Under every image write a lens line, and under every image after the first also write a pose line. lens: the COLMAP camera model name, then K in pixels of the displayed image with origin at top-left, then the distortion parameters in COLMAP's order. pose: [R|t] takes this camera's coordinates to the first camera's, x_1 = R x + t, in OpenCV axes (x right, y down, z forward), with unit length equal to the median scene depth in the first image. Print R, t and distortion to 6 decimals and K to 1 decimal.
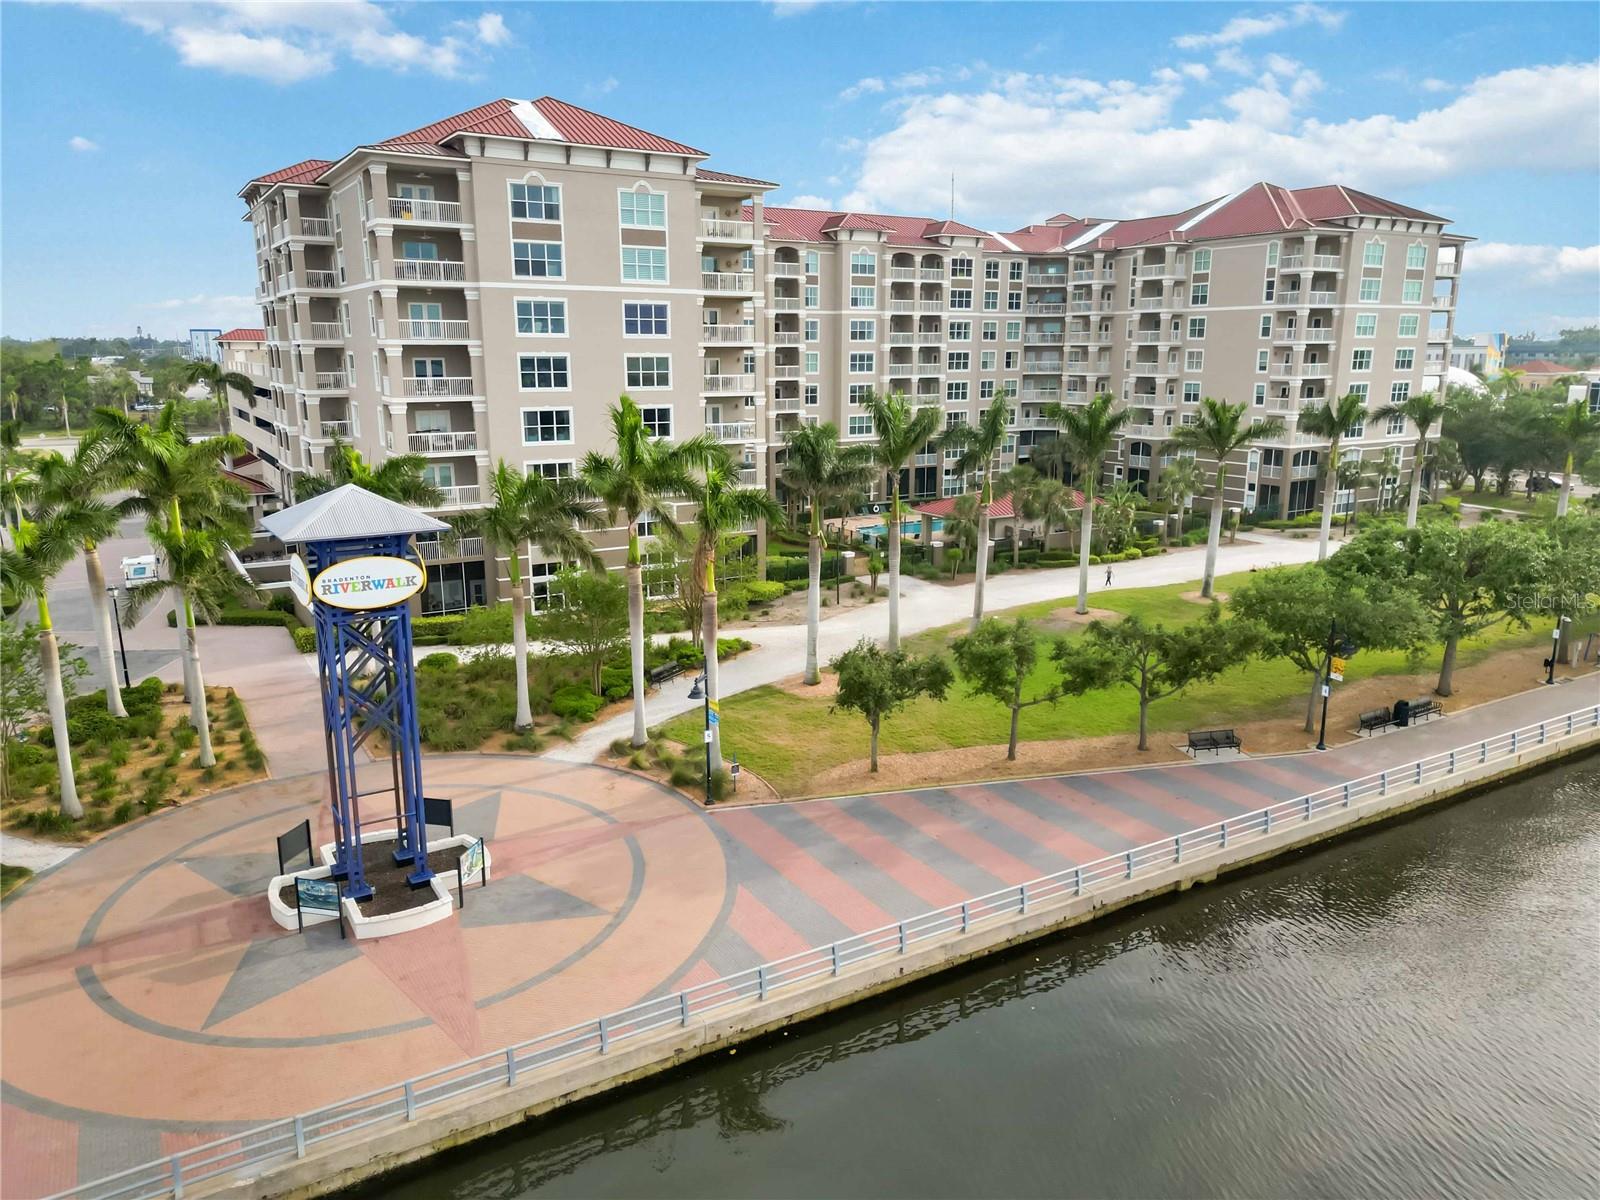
lens RADIAL K [[1115.6, 0, 799.3], [0, 1115.6, 597.9], [0, 0, 1]] dist [0.069089, -0.063838]
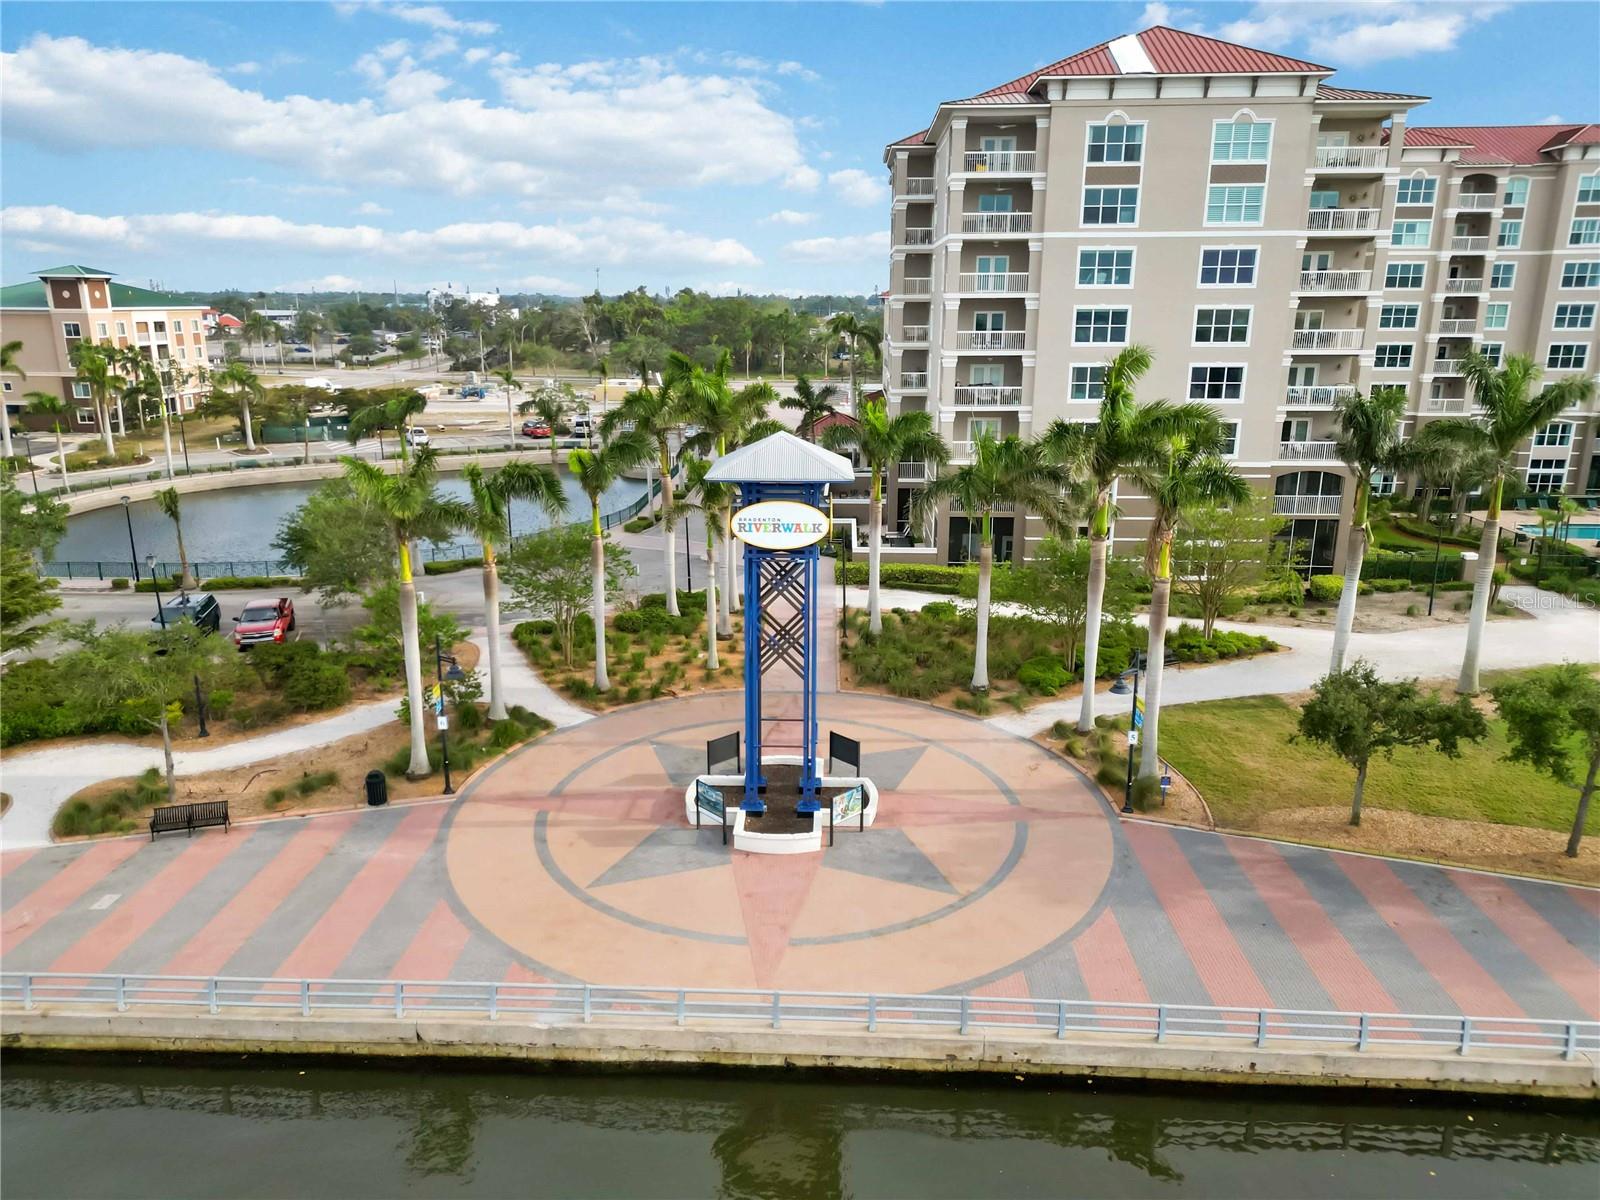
lens RADIAL K [[1115.6, 0, 799.3], [0, 1115.6, 597.9], [0, 0, 1]] dist [0.069089, -0.063838]
pose [[0.831607, 0.144866, -0.536138, 0.108146], [-0.123841, 0.989444, 0.075260, -0.014075], [0.541381, 0.003809, 0.840769, 0.065221]]
